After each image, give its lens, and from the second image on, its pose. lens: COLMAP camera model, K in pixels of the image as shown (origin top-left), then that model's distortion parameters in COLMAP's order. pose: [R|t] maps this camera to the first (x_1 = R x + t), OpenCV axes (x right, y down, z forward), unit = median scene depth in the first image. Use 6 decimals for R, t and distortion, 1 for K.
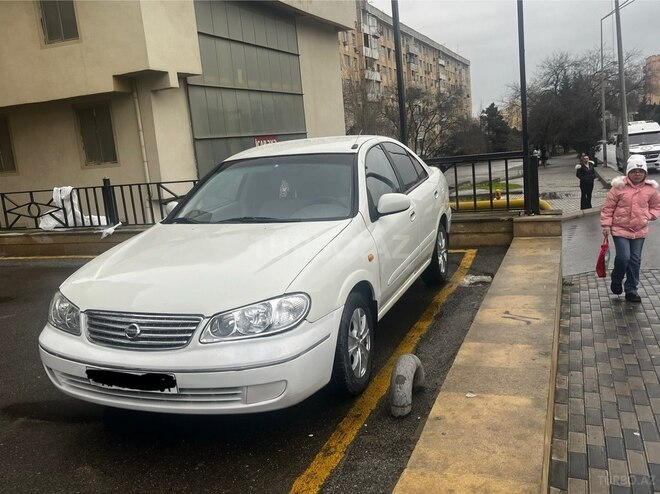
lens RADIAL K [[654.6, 0, 330.0], [0, 654.6, 247.0], [0, 0, 1]] dist [0.012916, -0.007273]
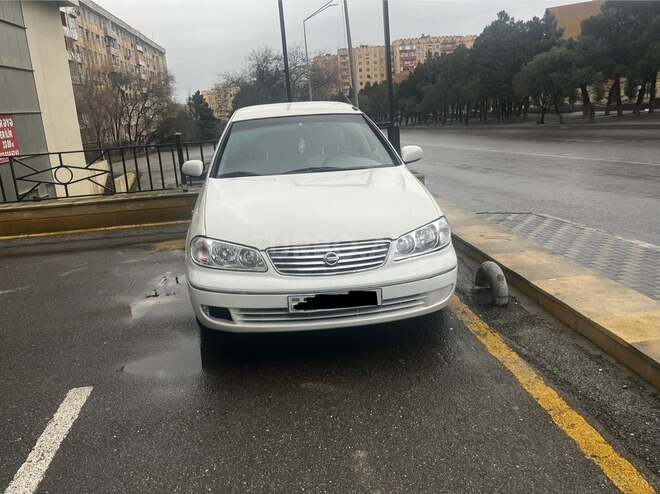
lens RADIAL K [[627.7, 0, 330.0], [0, 627.7, 247.0], [0, 0, 1]] dist [0.014170, 0.018934]
pose [[0.868417, -0.083552, 0.488744, -0.782500], [0.072525, 0.996503, 0.041489, 0.059180], [-0.490501, -0.000583, 0.871440, 0.050126]]
